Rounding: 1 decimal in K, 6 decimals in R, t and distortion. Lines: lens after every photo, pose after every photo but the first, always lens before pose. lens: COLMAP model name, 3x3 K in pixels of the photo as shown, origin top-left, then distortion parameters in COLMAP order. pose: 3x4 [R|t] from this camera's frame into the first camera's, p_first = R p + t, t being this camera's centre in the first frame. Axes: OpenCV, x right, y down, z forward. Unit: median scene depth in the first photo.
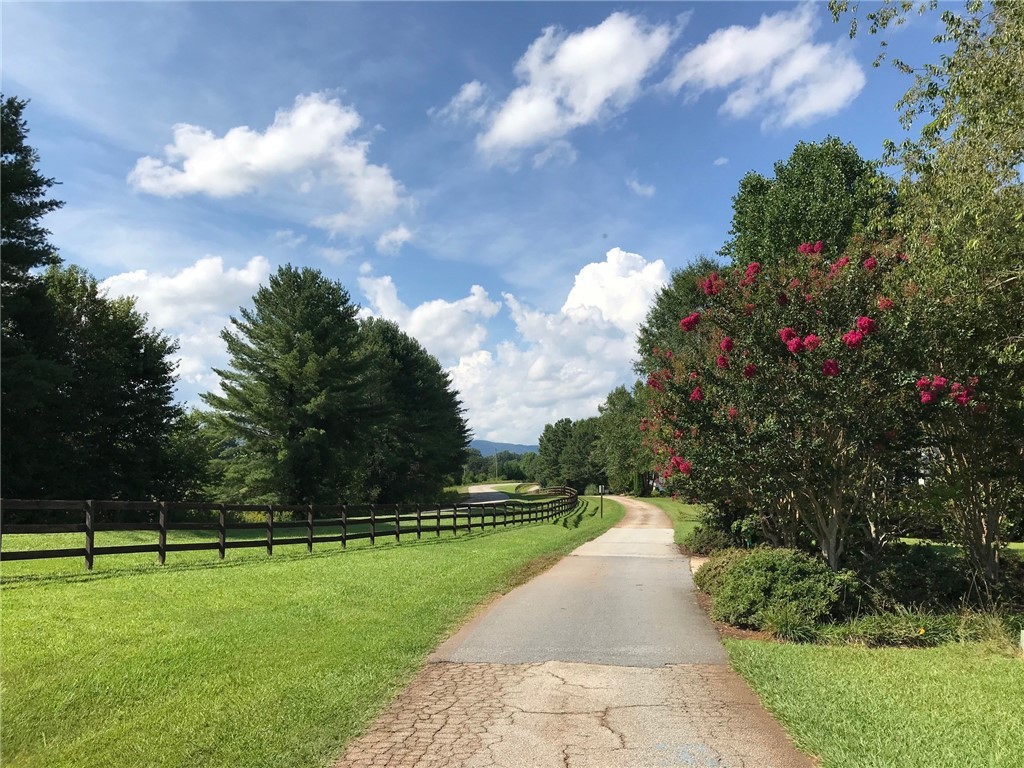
lens RADIAL K [[831.1, 0, 514.2], [0, 831.1, 387.4], [0, 0, 1]] dist [0.050850, -0.076035]
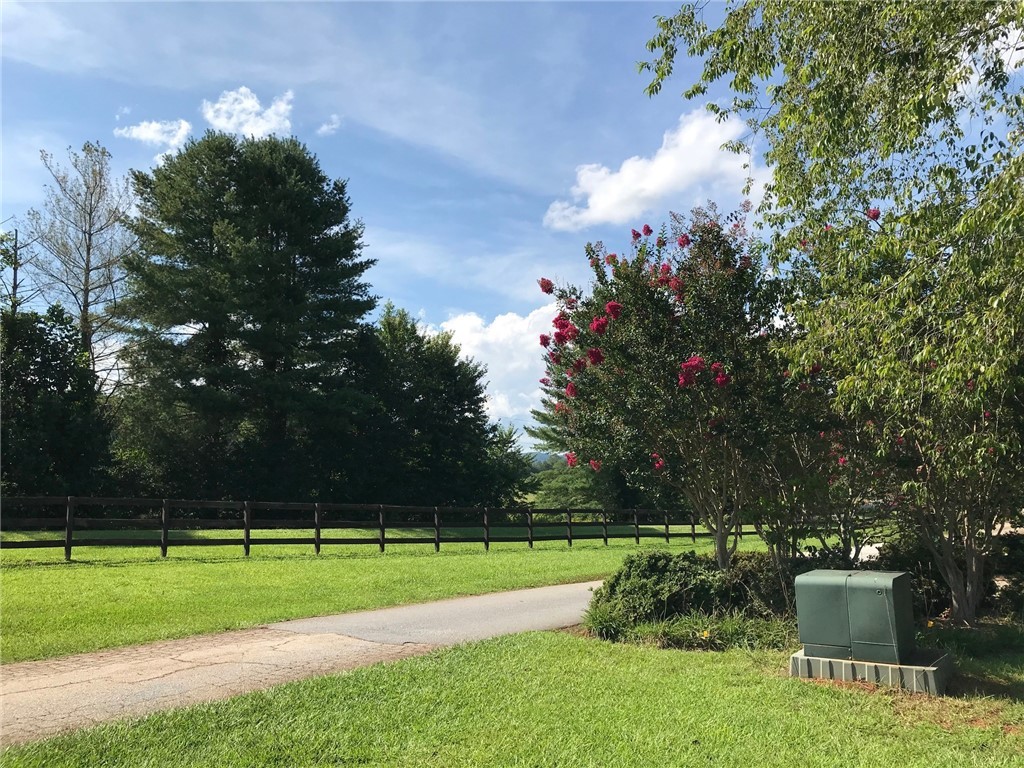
lens RADIAL K [[831.1, 0, 532.0], [0, 831.1, 387.5], [0, 0, 1]] dist [0.050850, -0.076035]
pose [[0.887428, -0.069653, -0.455652, 0.202066], [0.063600, 0.997565, -0.028625, 0.012028], [0.456537, -0.003577, 0.889697, 0.034515]]
